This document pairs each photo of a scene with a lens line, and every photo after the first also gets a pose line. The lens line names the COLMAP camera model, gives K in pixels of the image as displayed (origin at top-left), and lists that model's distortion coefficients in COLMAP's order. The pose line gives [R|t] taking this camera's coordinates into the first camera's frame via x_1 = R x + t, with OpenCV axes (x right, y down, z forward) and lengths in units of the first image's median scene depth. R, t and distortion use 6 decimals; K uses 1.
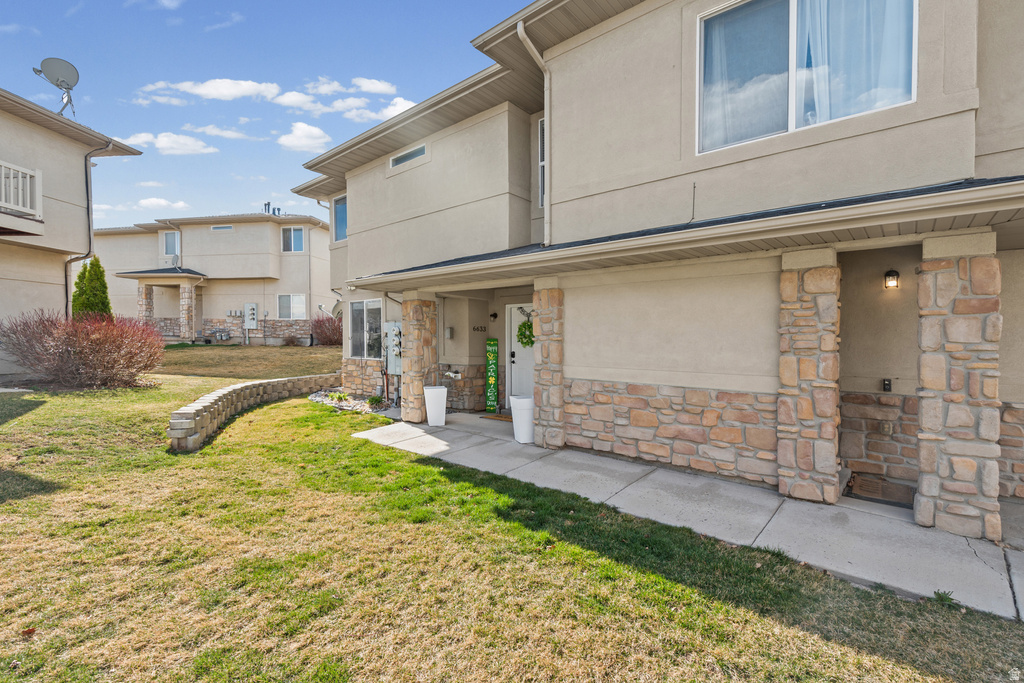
lens RADIAL K [[465.3, 0, 511.9], [0, 465.3, 341.4], [0, 0, 1]] dist [0.013527, -0.005125]
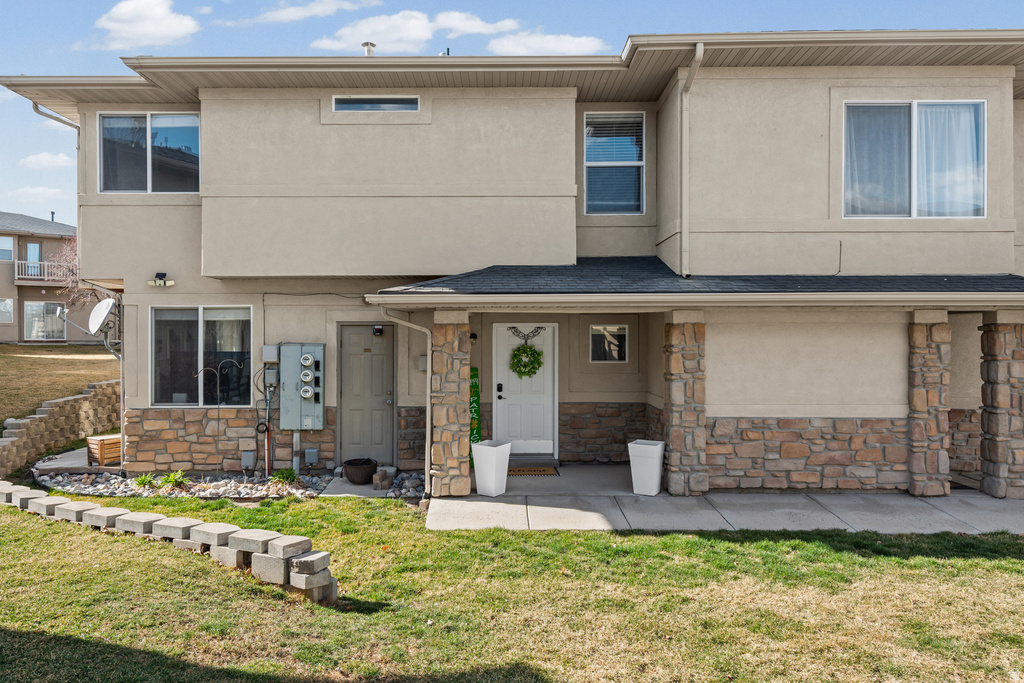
lens RADIAL K [[699.9, 0, 475.2], [0, 699.9, 311.3], [0, 0, 1]] dist [0.002181, 0.003718]
pose [[0.763970, -0.000594, 0.645252, -1.344755], [0.011995, 0.999840, -0.013281, -0.144161], [-0.645140, 0.017886, 0.763855, 0.244527]]
